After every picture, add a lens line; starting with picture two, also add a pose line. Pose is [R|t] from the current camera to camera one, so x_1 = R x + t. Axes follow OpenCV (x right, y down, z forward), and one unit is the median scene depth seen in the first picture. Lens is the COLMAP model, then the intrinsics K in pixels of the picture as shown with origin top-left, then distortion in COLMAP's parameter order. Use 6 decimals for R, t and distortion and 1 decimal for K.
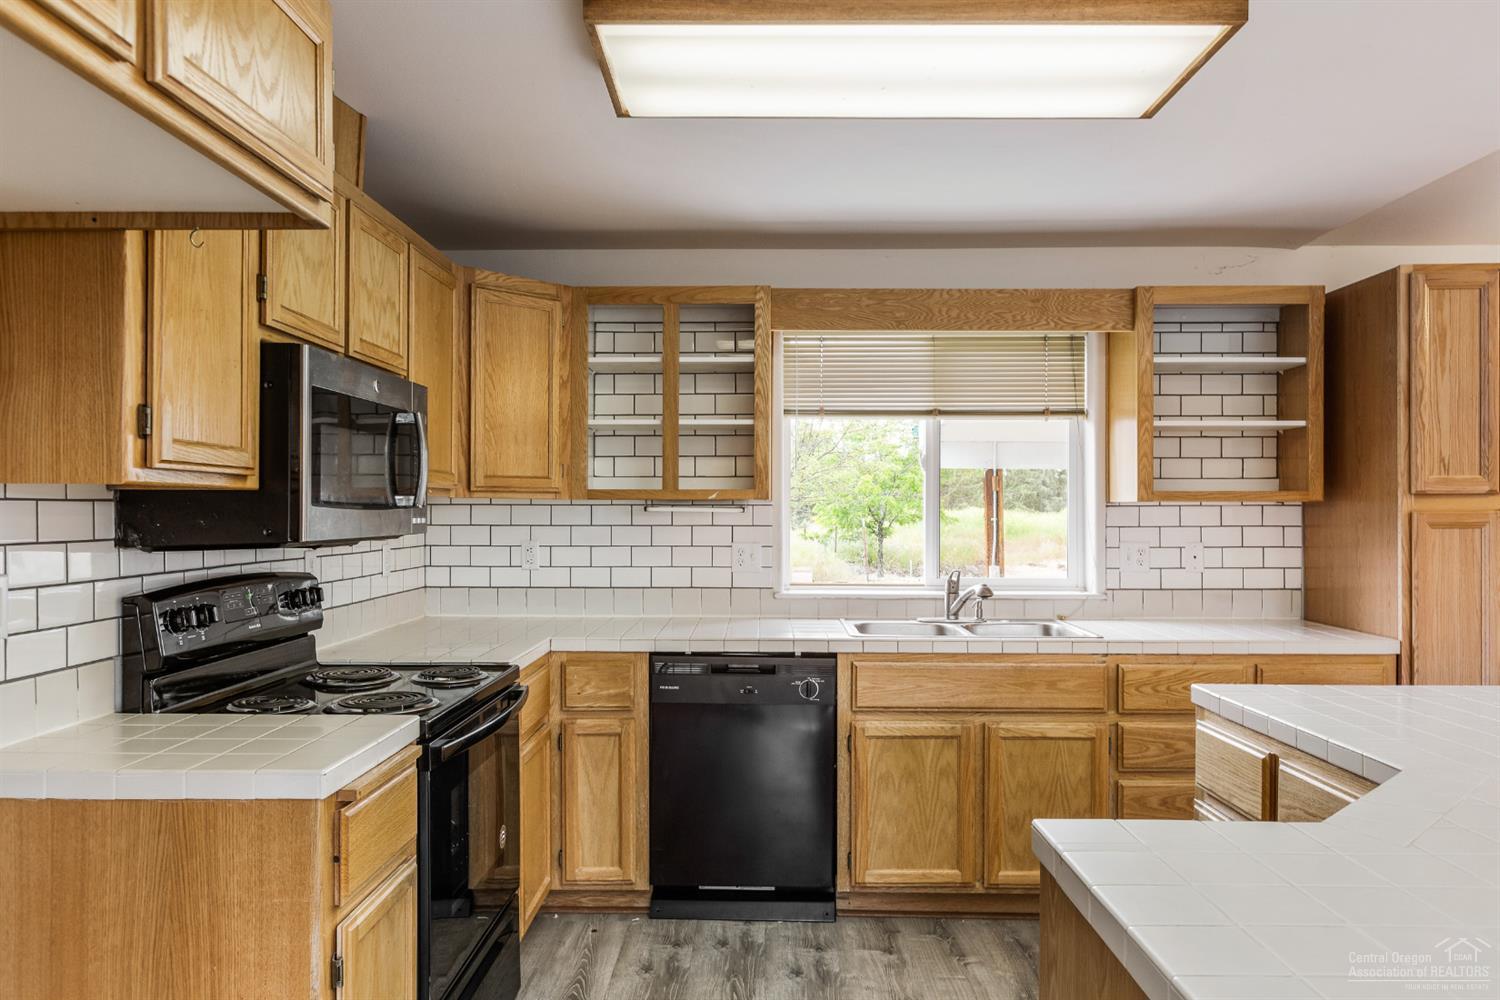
lens RADIAL K [[1042.6, 0, 750.7], [0, 1042.6, 508.5], [0, 0, 1]] dist [0.008297, 0.001730]
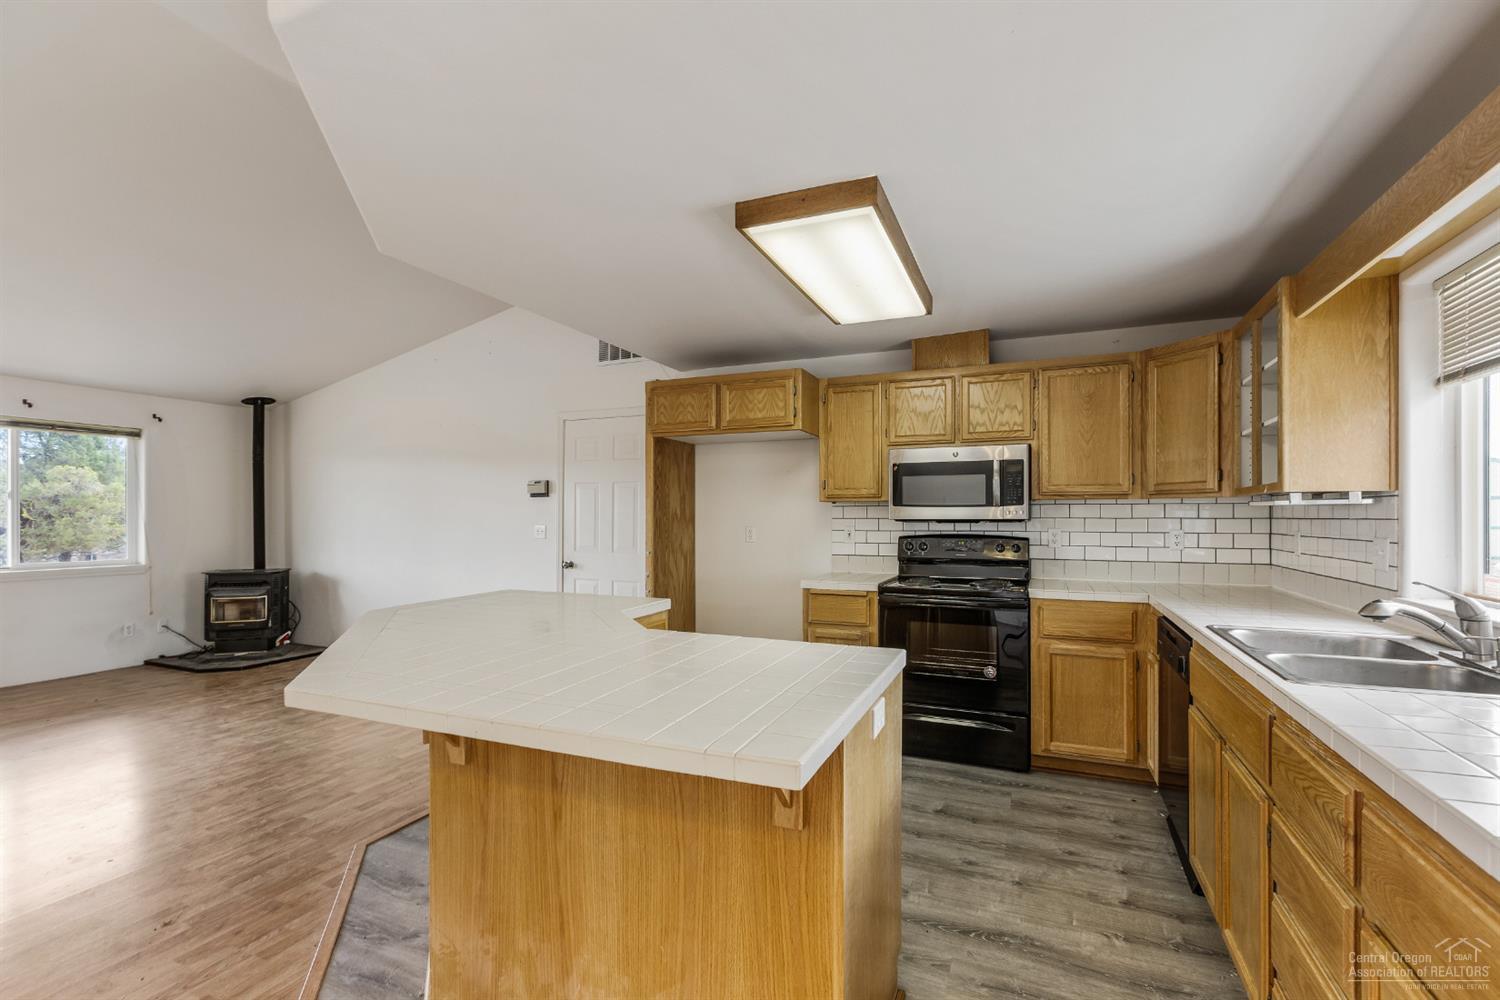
lens RADIAL K [[666.7, 0, 750.0], [0, 666.7, 500.0], [0, 0, 1]] dist [0.003928, -0.004009]
pose [[-0.388026, -0.025907, -0.921284, 0.807588], [0.000501, 0.999599, -0.028321, 0.018207], [0.921648, -0.011451, -0.387858, 0.782791]]
